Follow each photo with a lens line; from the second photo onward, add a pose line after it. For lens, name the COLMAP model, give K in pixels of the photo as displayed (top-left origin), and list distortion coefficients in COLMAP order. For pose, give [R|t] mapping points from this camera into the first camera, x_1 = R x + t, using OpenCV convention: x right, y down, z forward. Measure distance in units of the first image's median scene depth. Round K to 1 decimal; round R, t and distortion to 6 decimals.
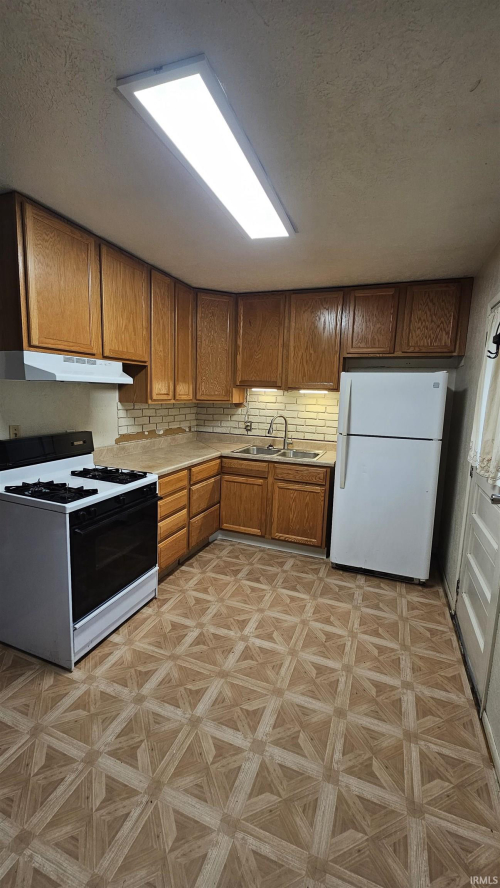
lens RADIAL K [[363.7, 0, 249.7], [0, 363.7, 440.7], [0, 0, 1]] dist [-0.003148, 0.000768]
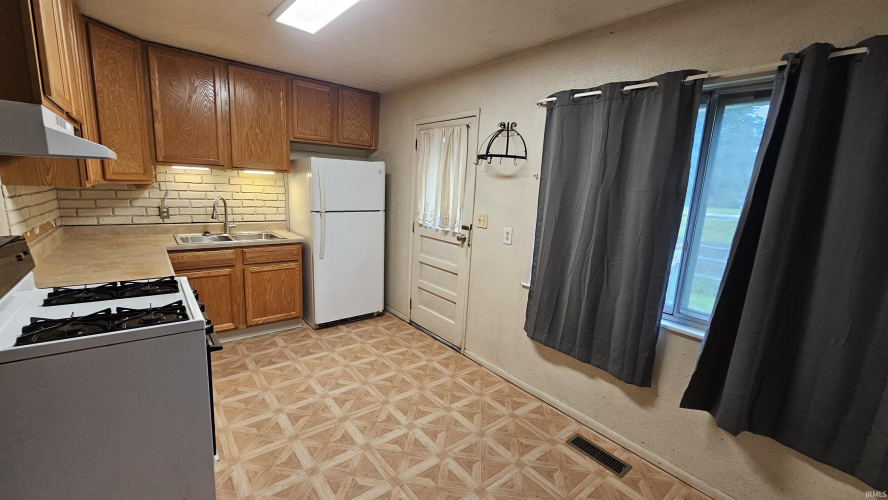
lens RADIAL K [[369.2, 0, 440.0], [0, 369.2, 249.8], [0, 0, 1]] dist [-0.000811, 0.000363]
pose [[0.492773, -0.158078, 0.855679, -0.553518], [0.080850, 0.987424, 0.135856, -0.026141], [-0.866394, 0.002235, 0.499356, 0.079420]]
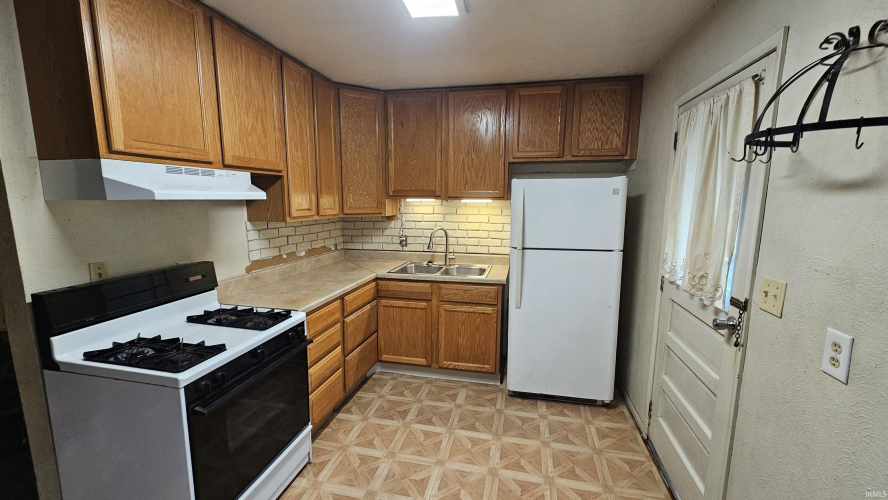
lens RADIAL K [[363.7, 0, 443.2], [0, 363.7, 250.5], [0, 0, 1]] dist [-0.003148, 0.000768]
pose [[0.987866, -0.048243, 0.147629, -0.052963], [0.046755, 0.998815, 0.013536, -0.031811], [-0.148107, -0.006470, 0.988950, 0.135183]]
